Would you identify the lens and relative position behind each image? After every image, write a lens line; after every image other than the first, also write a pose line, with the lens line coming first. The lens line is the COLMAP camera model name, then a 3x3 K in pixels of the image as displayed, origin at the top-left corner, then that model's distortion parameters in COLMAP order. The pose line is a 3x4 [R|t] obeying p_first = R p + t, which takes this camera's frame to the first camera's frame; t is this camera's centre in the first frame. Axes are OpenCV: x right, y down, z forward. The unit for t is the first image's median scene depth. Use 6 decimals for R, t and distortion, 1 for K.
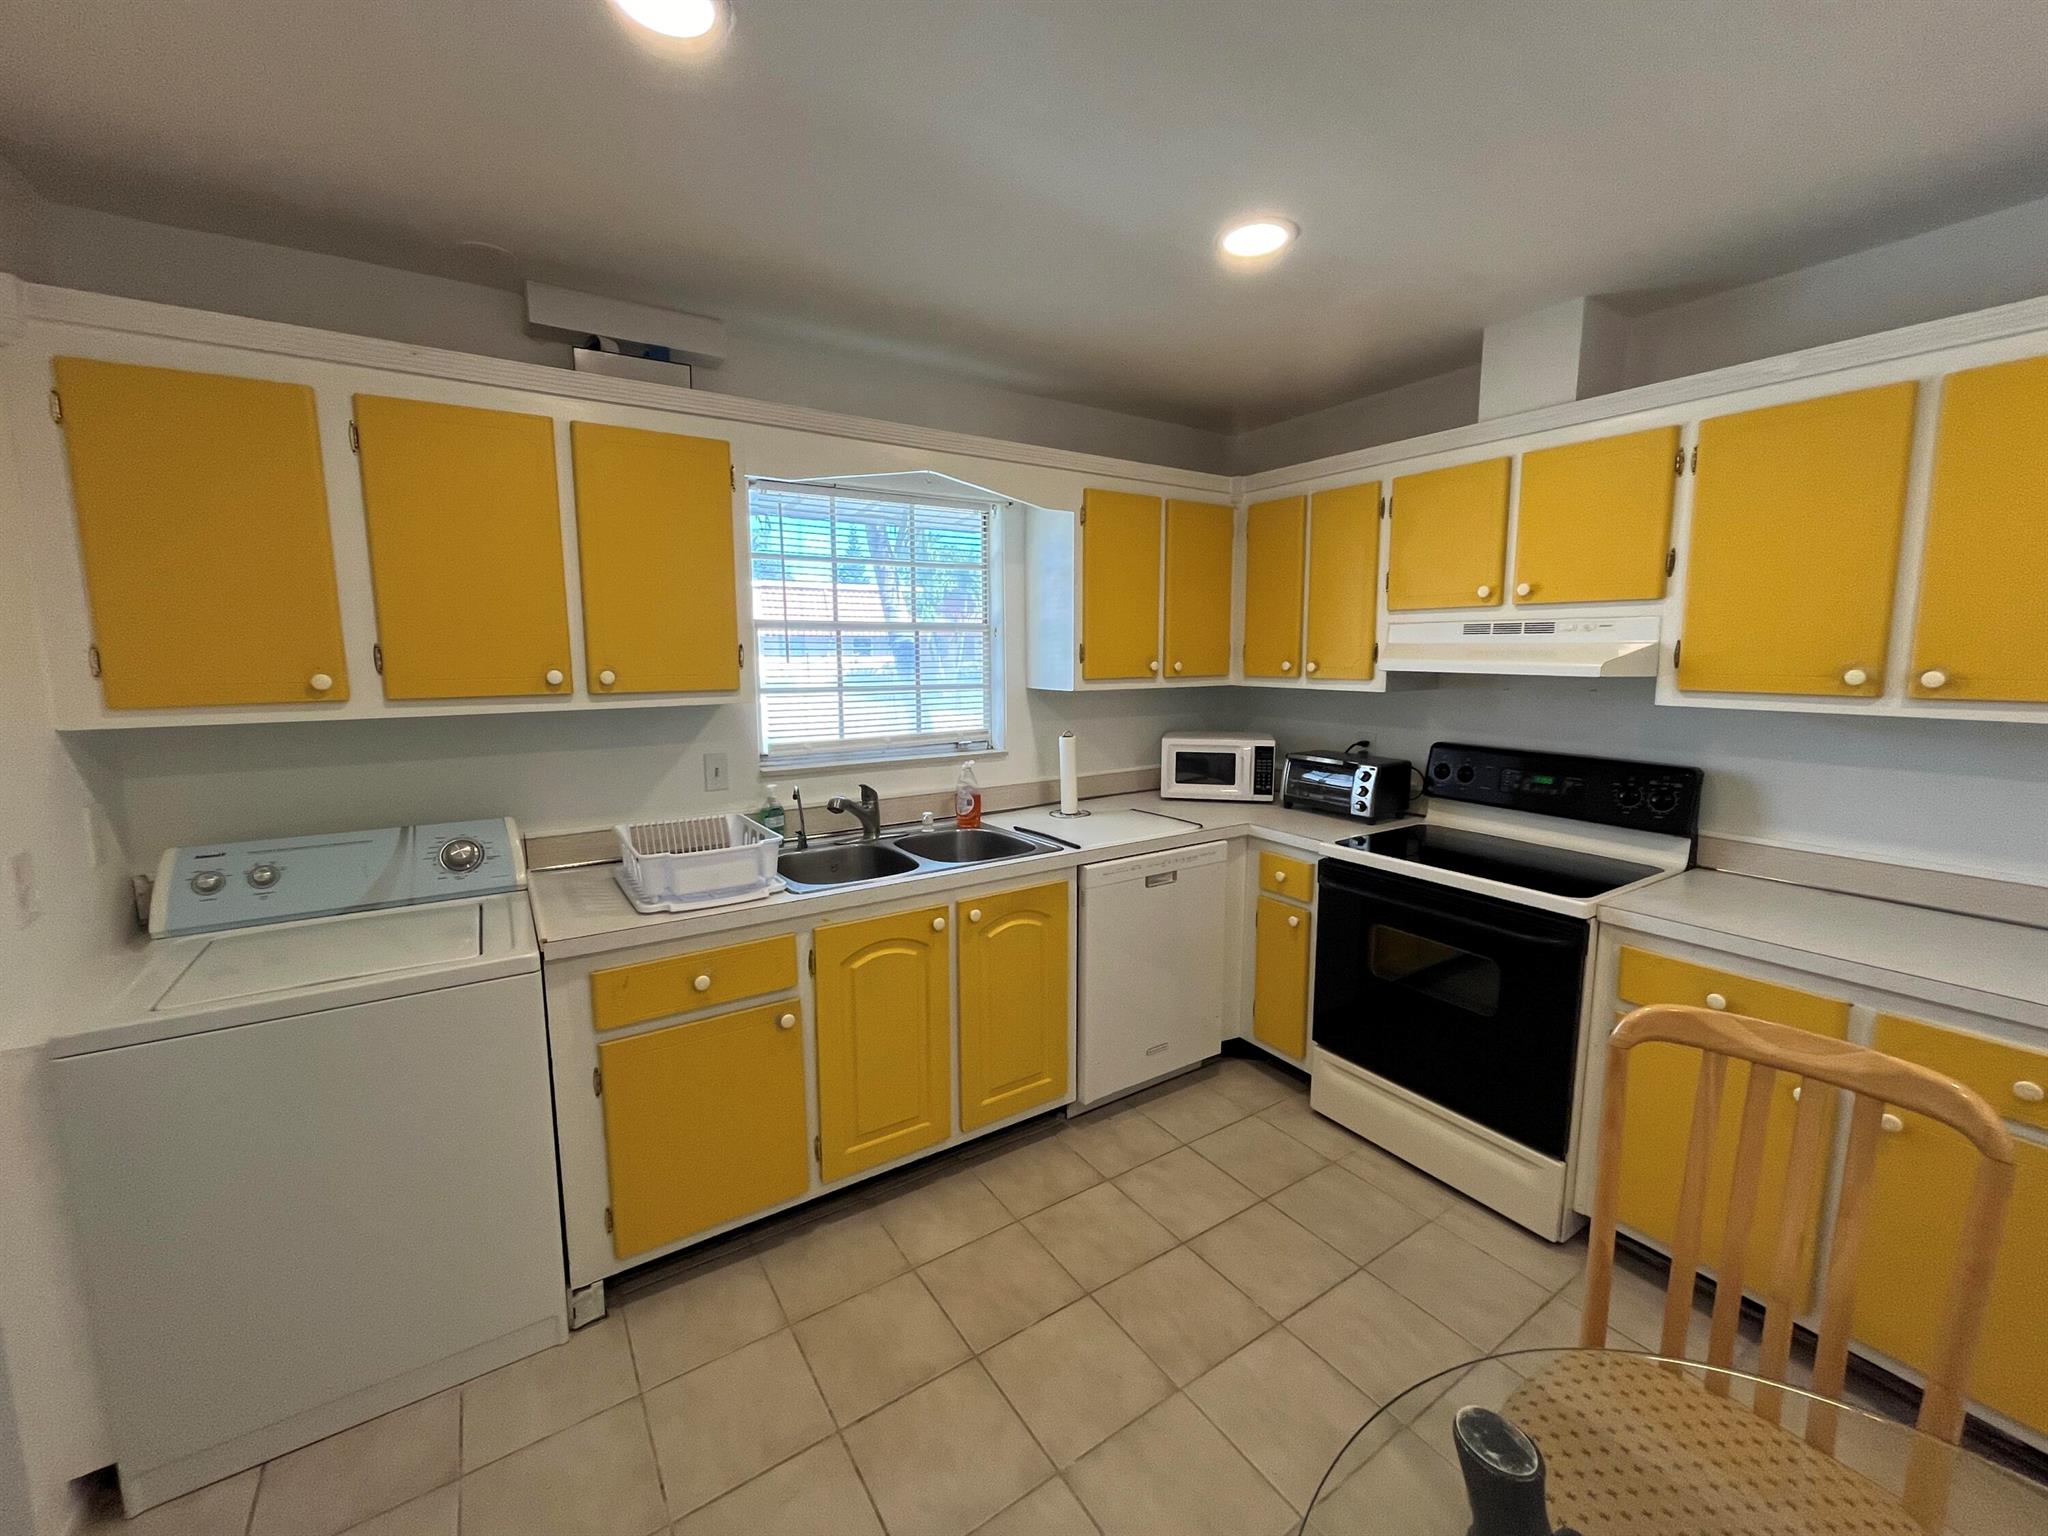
lens RADIAL K [[820.0, 0, 1026.5], [0, 820.0, 759.8], [0, 0, 1]] dist [-0.001516, -0.000067]
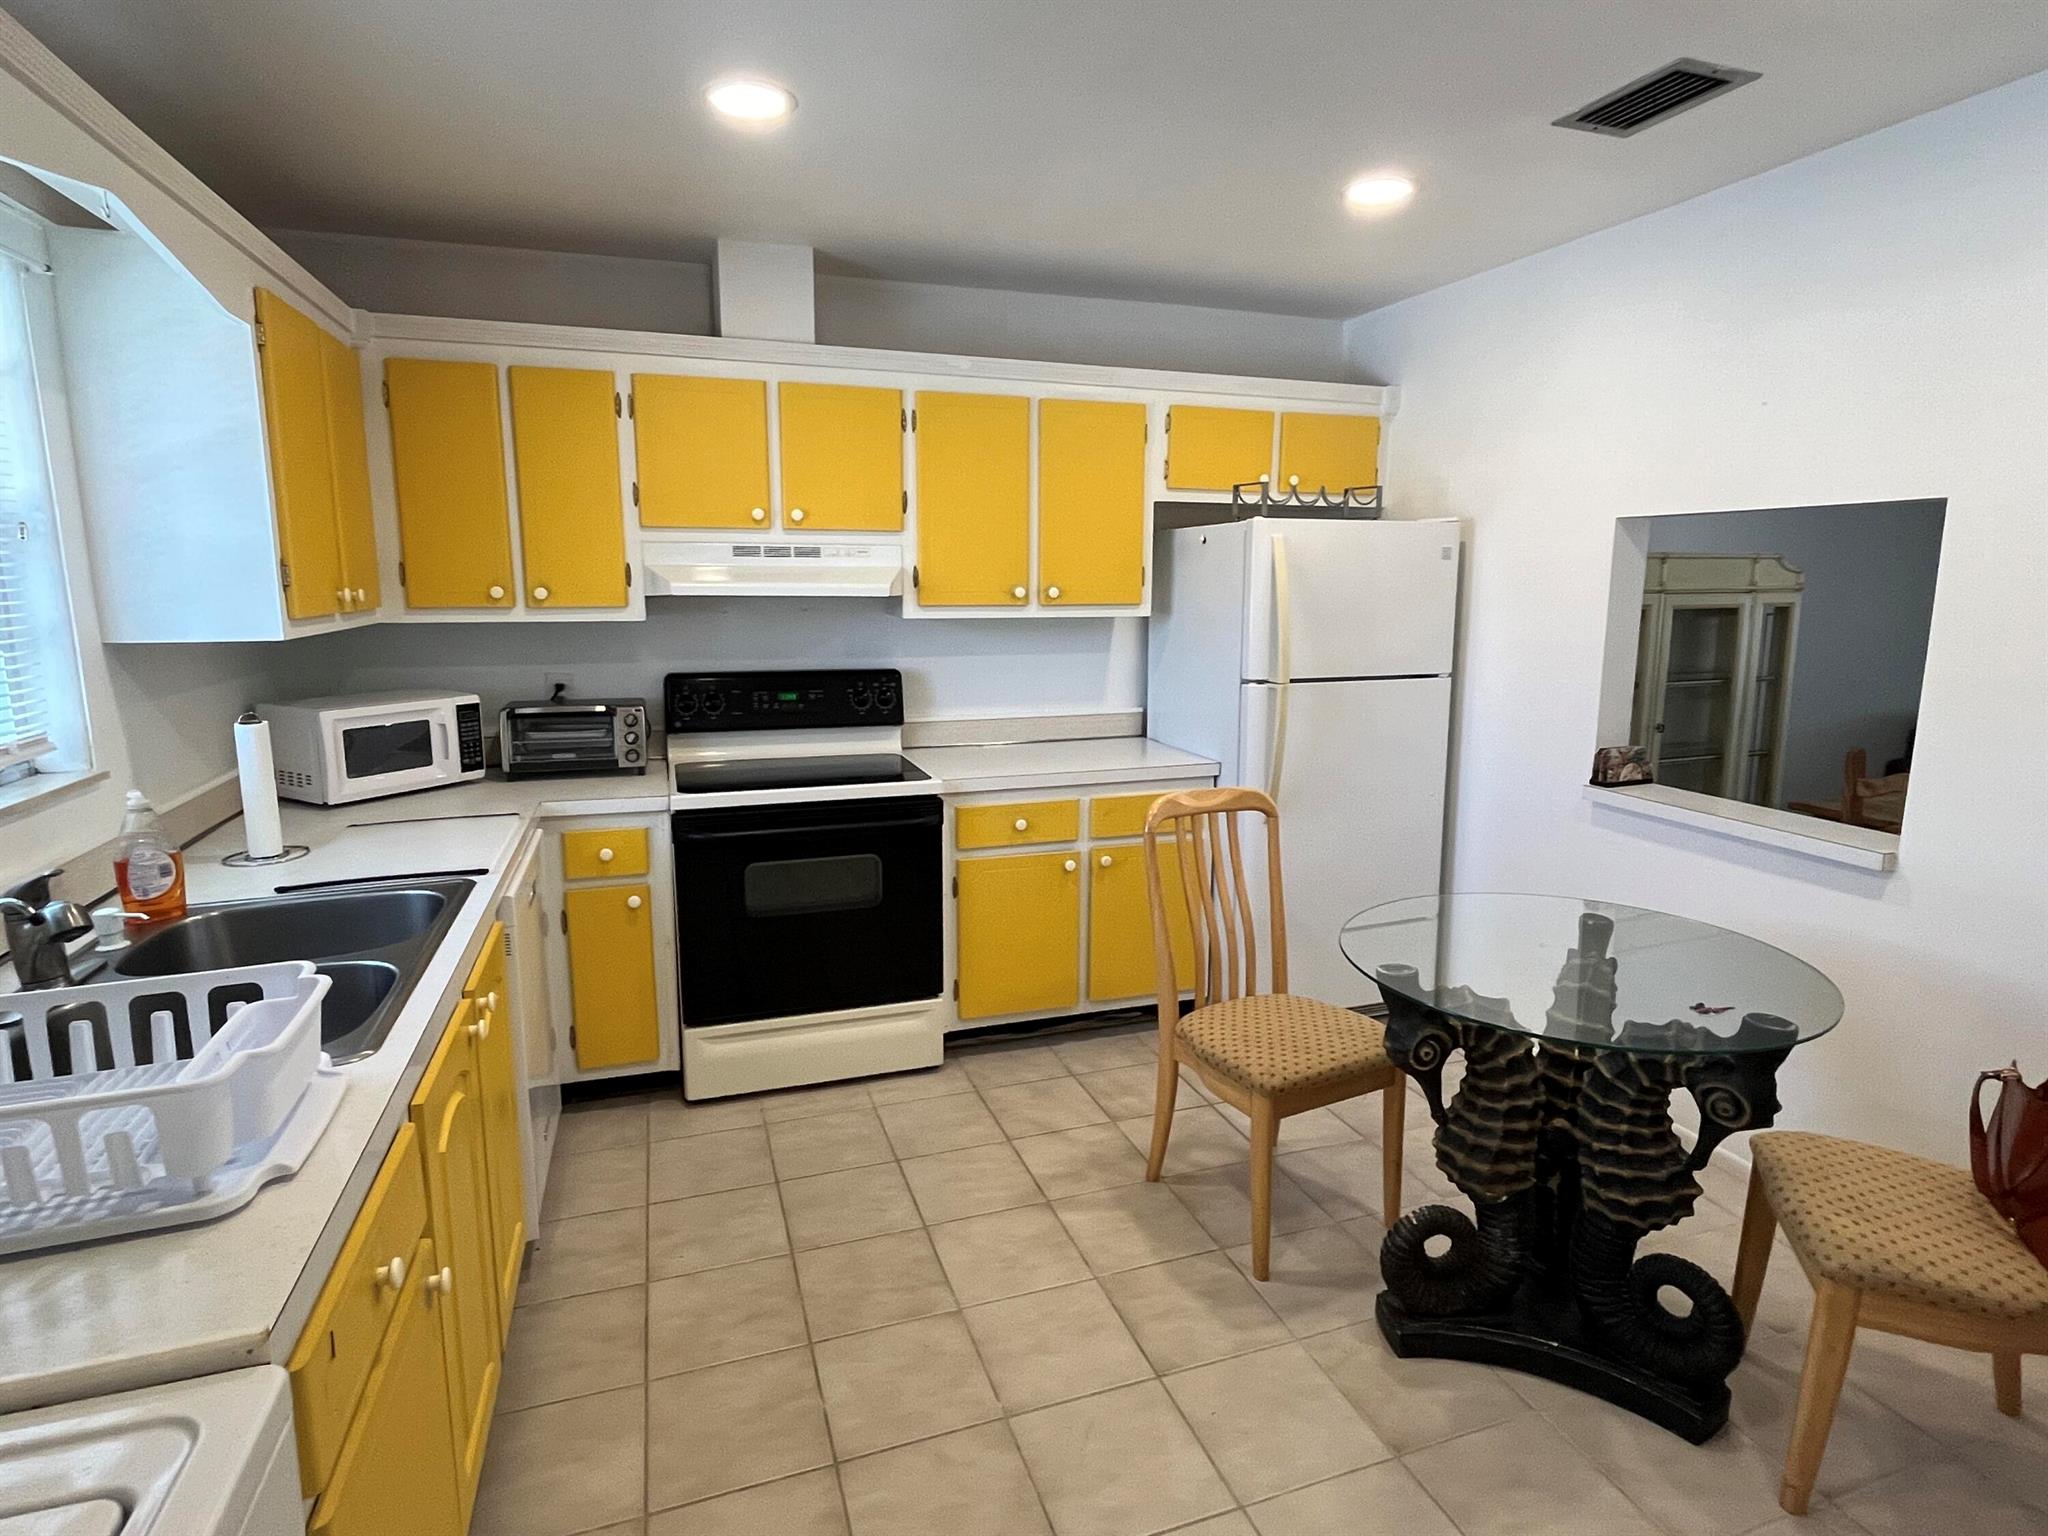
lens RADIAL K [[1078.7, 0, 1030.4], [0, 1078.7, 762.6], [0, 0, 1]] dist [0.003739, -0.000488]
pose [[0.247966, -0.164158, 0.954759, -0.672513], [0.123977, 0.982812, 0.136783, -0.045818], [-0.960803, 0.084451, 0.264056, 0.359312]]
